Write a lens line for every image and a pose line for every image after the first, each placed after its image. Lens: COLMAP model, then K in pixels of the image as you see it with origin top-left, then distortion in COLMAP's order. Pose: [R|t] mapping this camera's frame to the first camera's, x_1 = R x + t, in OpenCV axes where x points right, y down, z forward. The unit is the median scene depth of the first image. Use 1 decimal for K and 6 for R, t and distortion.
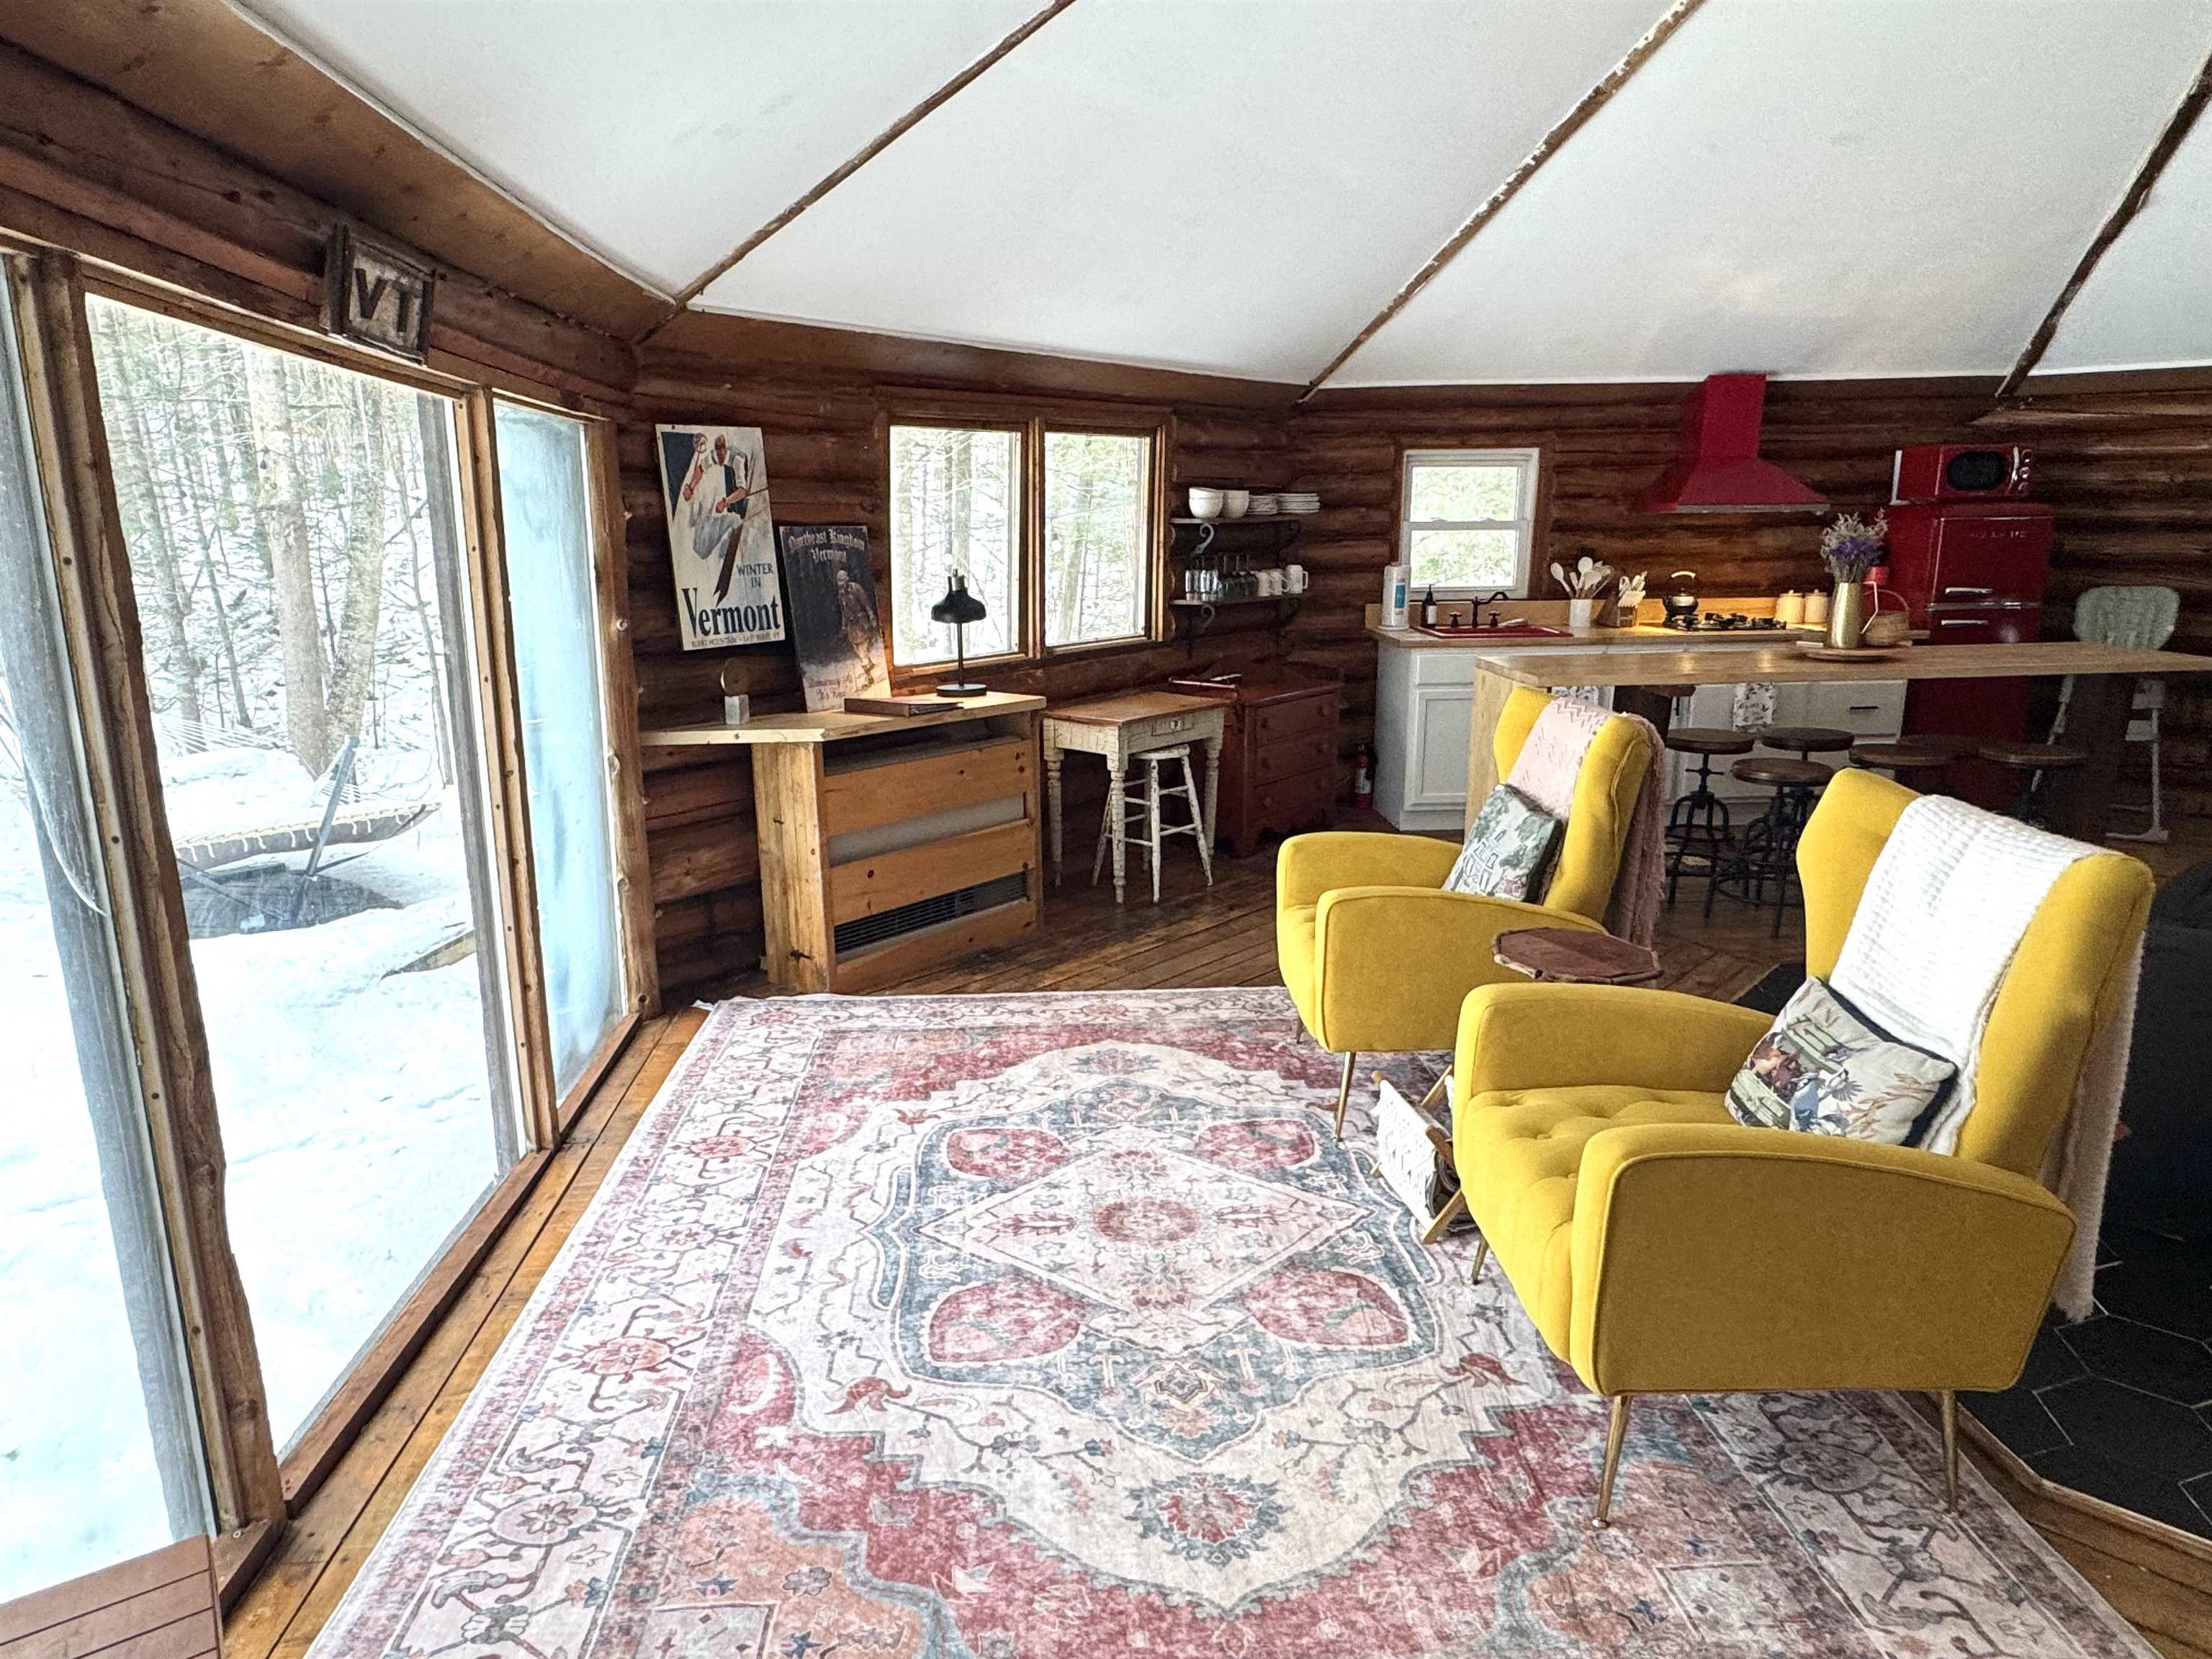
lens RADIAL K [[1350.6, 0, 1106.0], [0, 1350.6, 829.5], [0, 0, 1]] dist [0.000037, -0.001060]
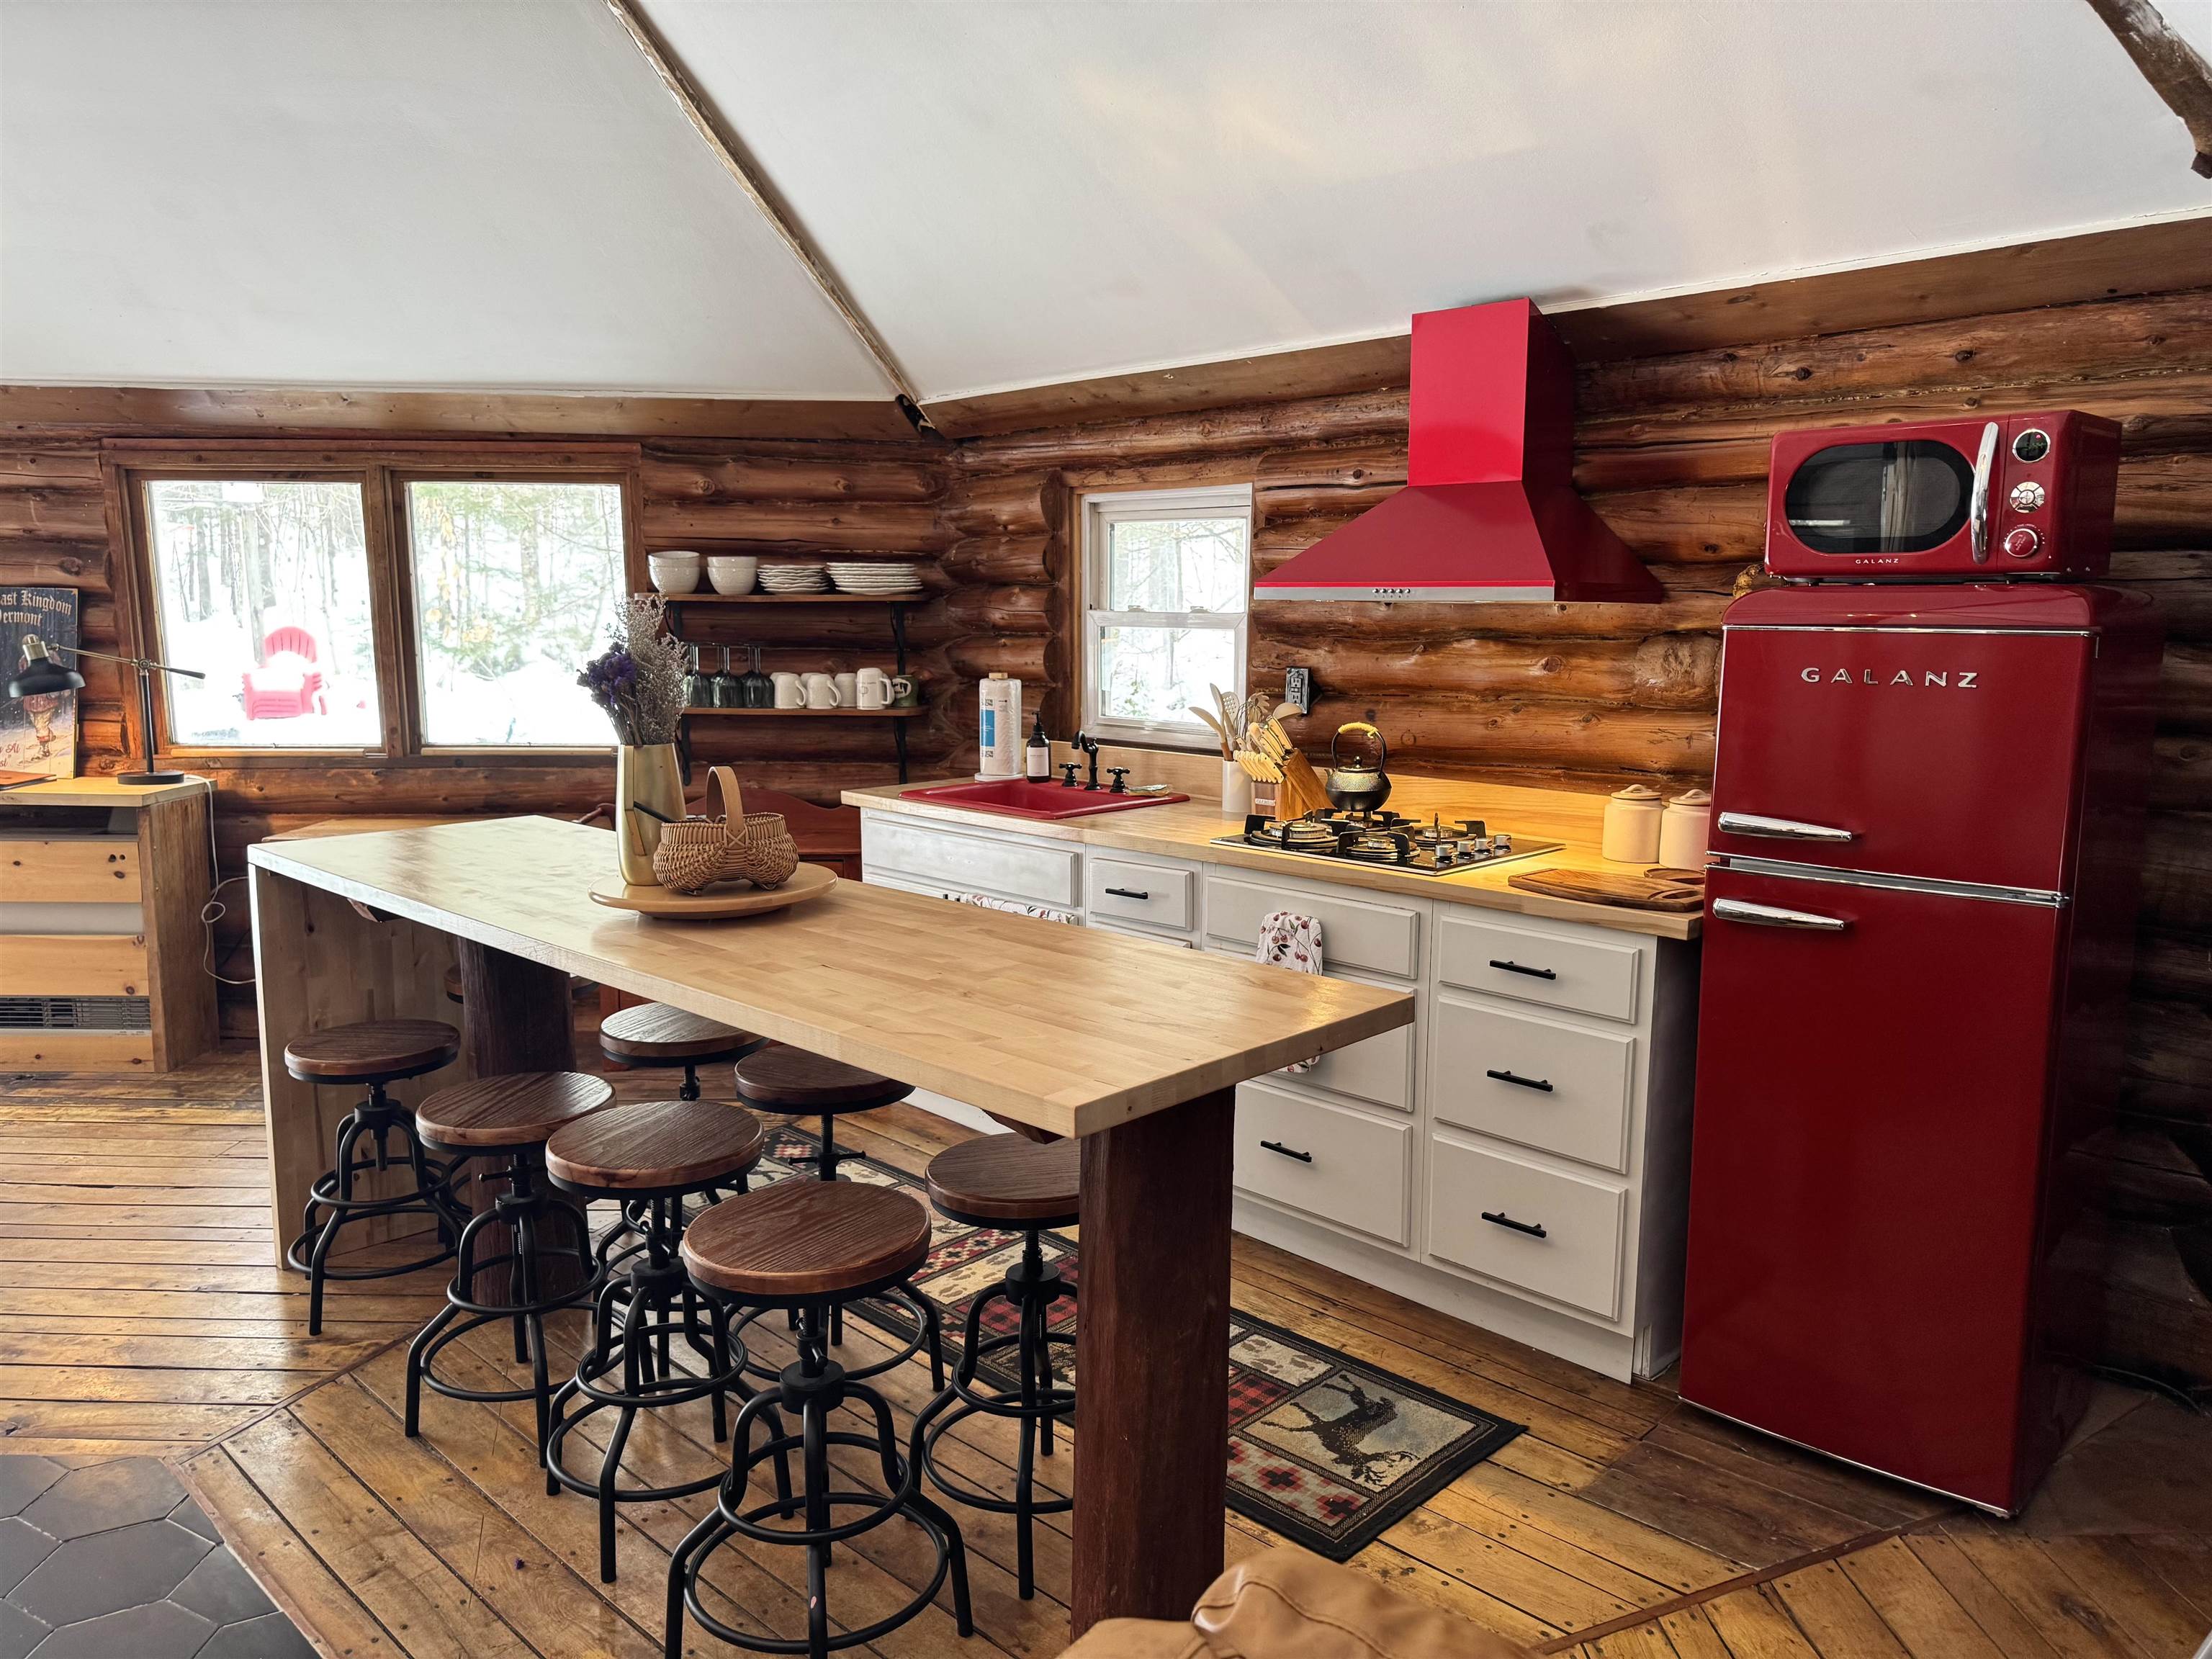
lens RADIAL K [[1559.4, 0, 1099.5], [0, 1559.4, 823.7], [0, 0, 1]] dist [0.106439, -0.135069]
pose [[0.667441, 0.123917, -0.734280, 0.784004], [-0.185729, 0.982596, -0.003000, -0.136307], [0.721129, 0.138379, 0.678840, 0.555258]]
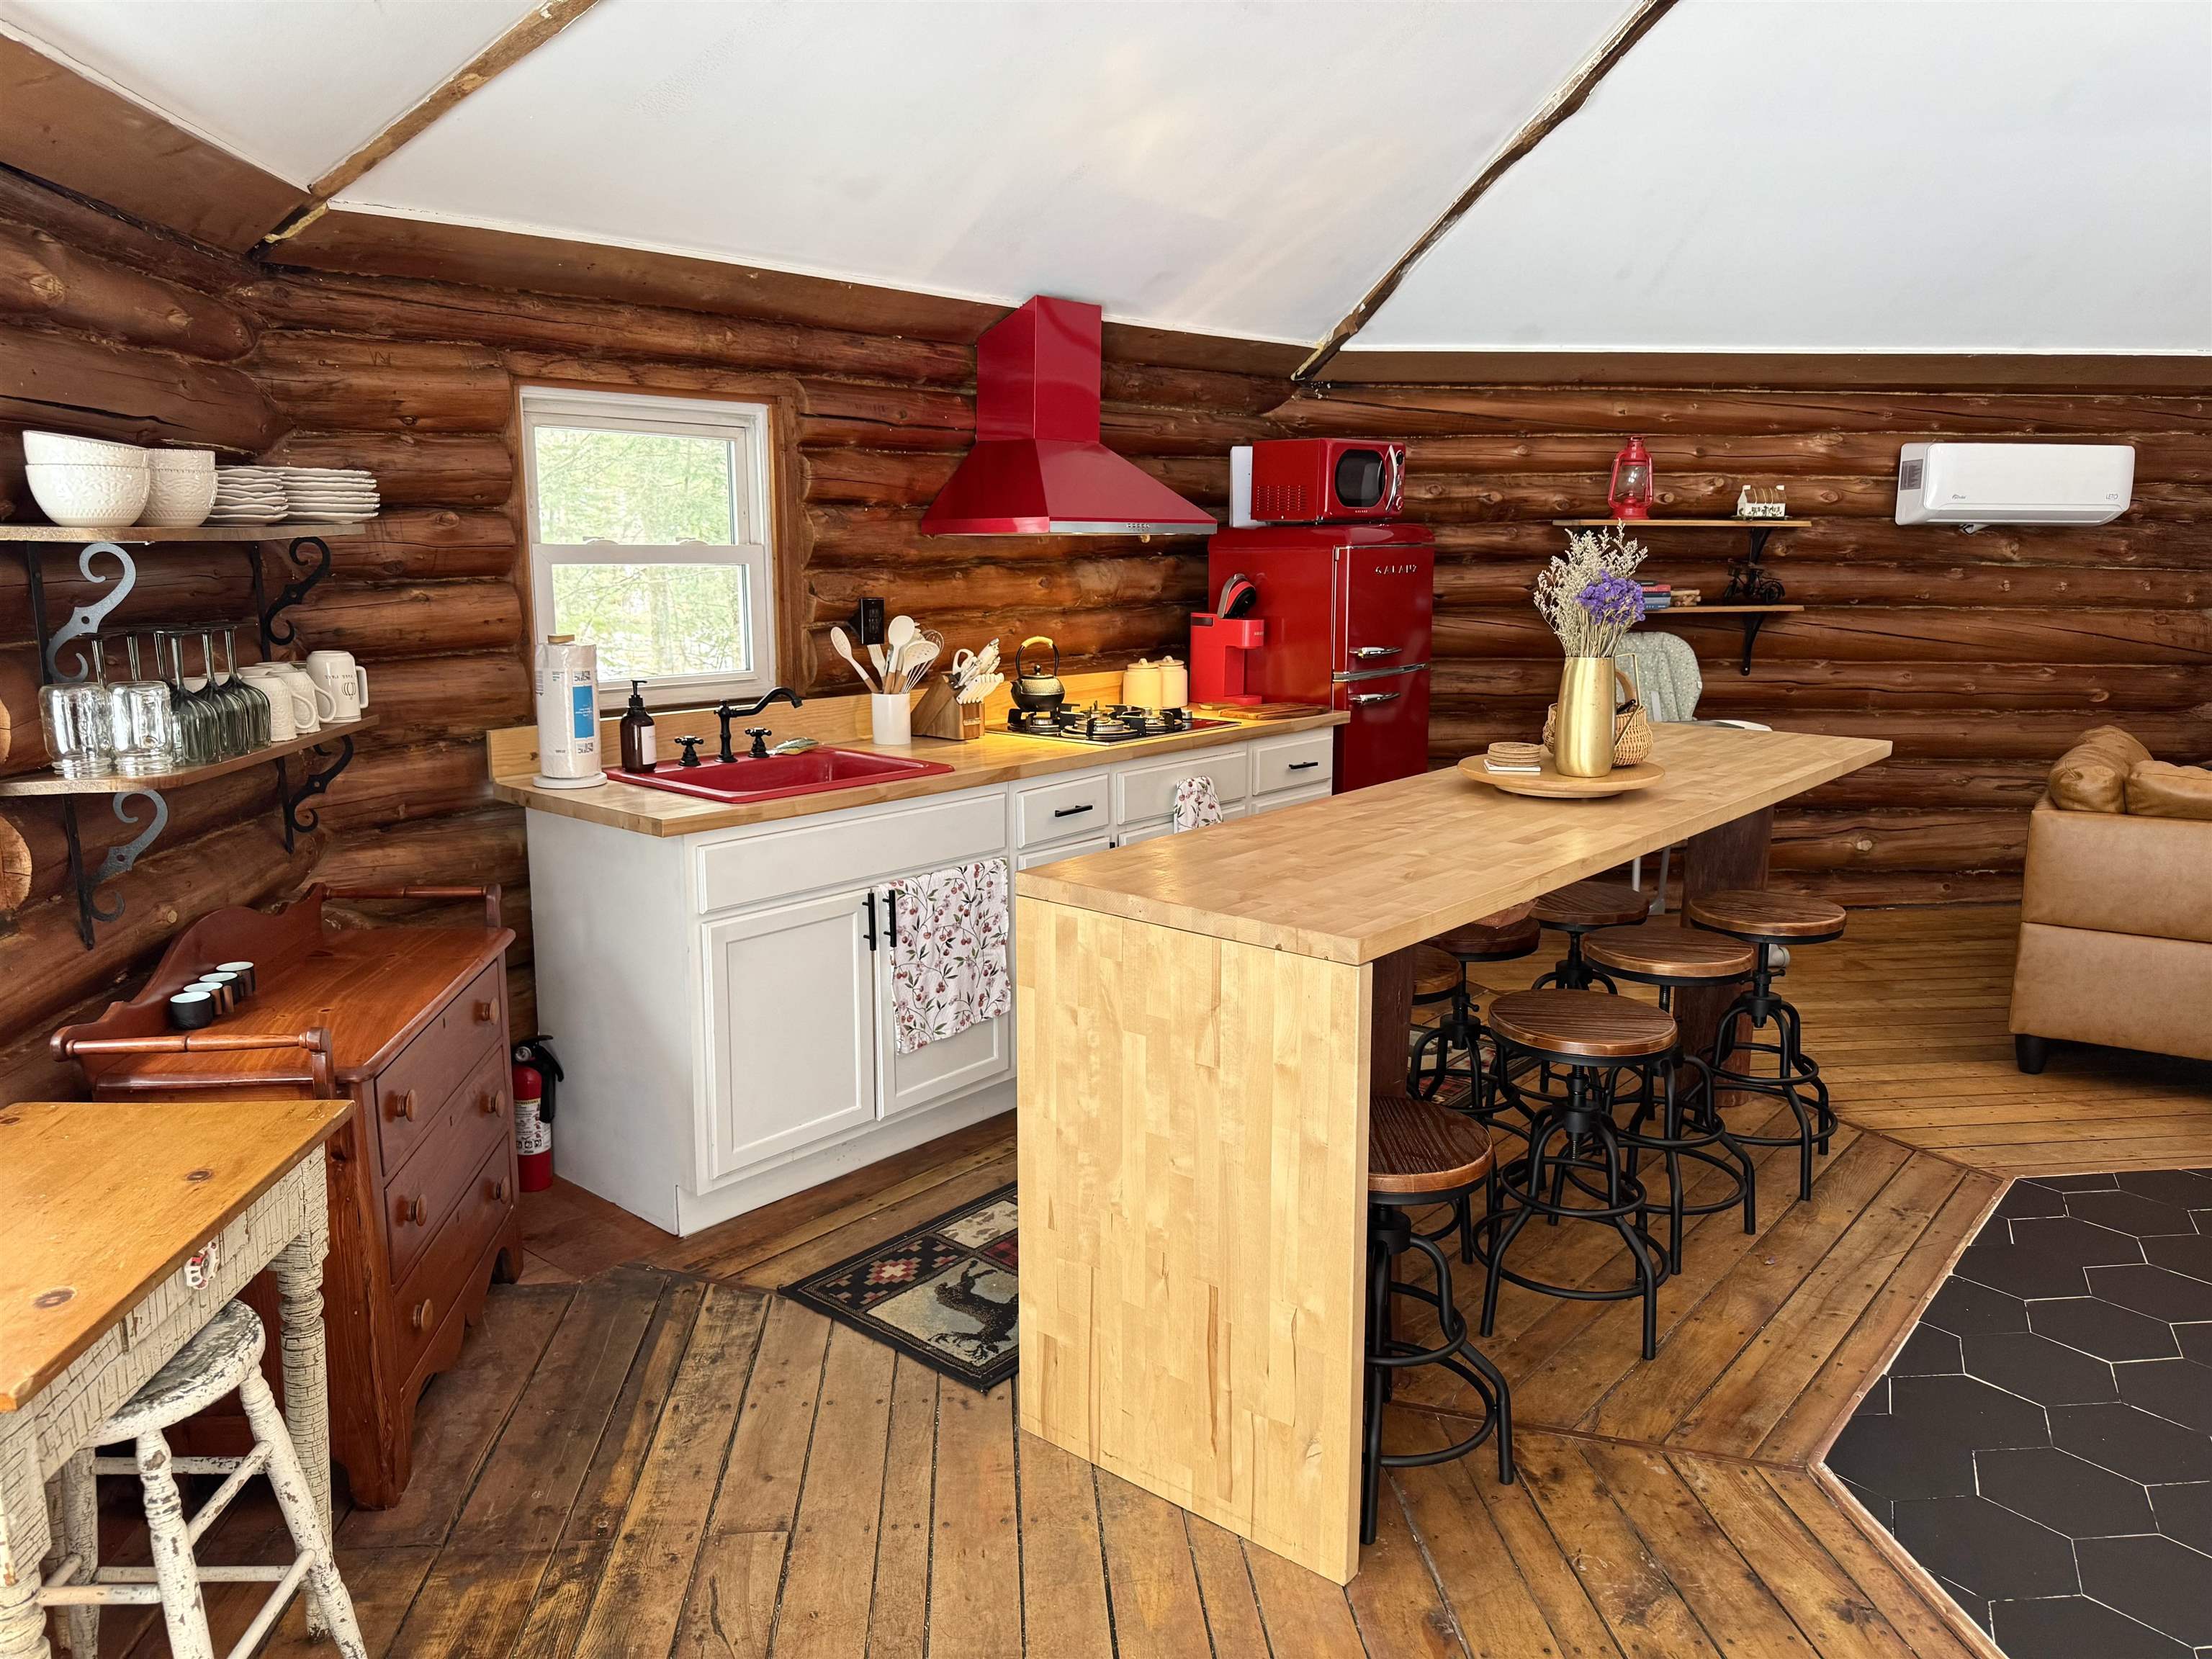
lens RADIAL K [[1559.4, 0, 1099.5], [0, 1559.4, 823.7], [0, 0, 1]] dist [0.106439, -0.135069]
pose [[0.708602, -0.117408, 0.695772, -0.027599], [0.154080, 0.988010, 0.009800, -0.114621], [-0.688581, 0.100261, 0.718195, 0.513150]]
